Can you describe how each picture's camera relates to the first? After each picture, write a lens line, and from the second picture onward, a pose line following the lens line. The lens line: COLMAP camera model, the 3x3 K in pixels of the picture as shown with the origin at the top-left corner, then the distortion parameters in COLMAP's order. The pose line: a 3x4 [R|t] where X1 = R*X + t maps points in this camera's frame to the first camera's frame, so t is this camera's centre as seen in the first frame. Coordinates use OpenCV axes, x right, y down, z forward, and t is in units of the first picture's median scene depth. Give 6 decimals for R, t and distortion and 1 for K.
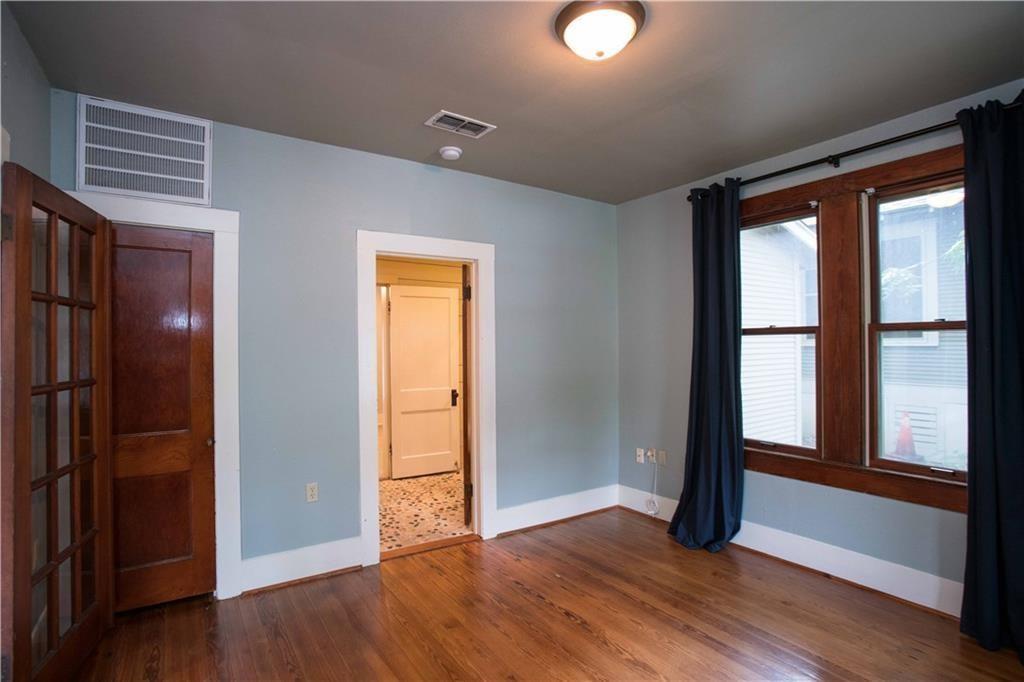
lens RADIAL K [[511.9, 0, 512.0], [0, 511.9, 341.0], [0, 0, 1]] dist [-0.071333, 0.034884]
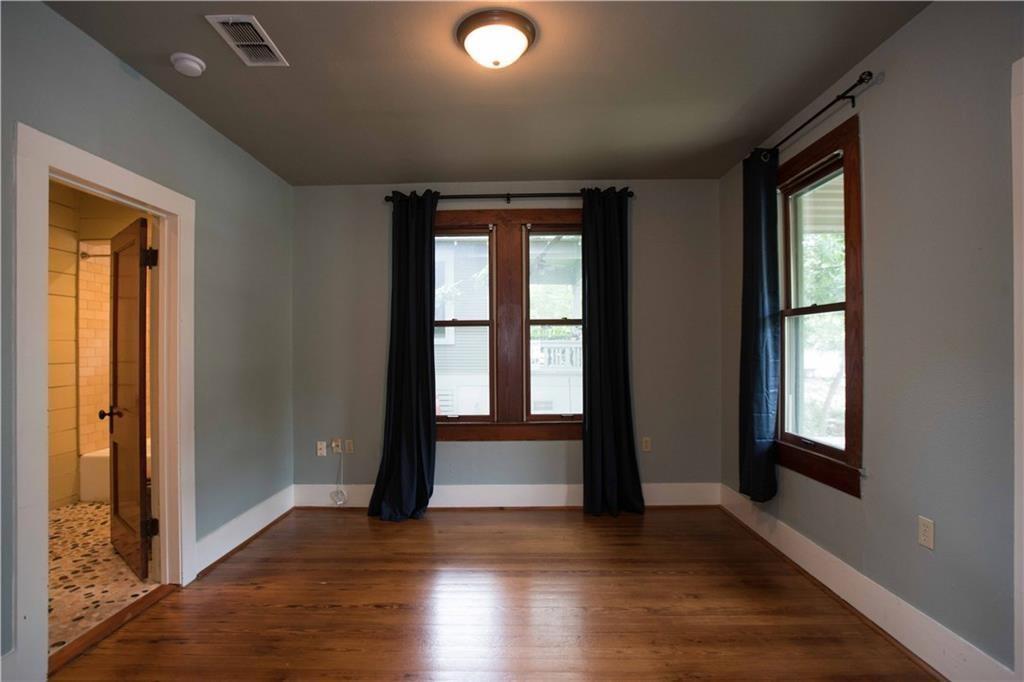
lens RADIAL K [[511.9, 0, 512.0], [0, 511.9, 341.0], [0, 0, 1]] dist [-0.071333, 0.034884]
pose [[0.567614, 0.003859, 0.823285, -0.414766], [-0.003422, 0.999991, -0.002328, 0.024257], [-0.823287, -0.001496, 0.567623, 0.181529]]
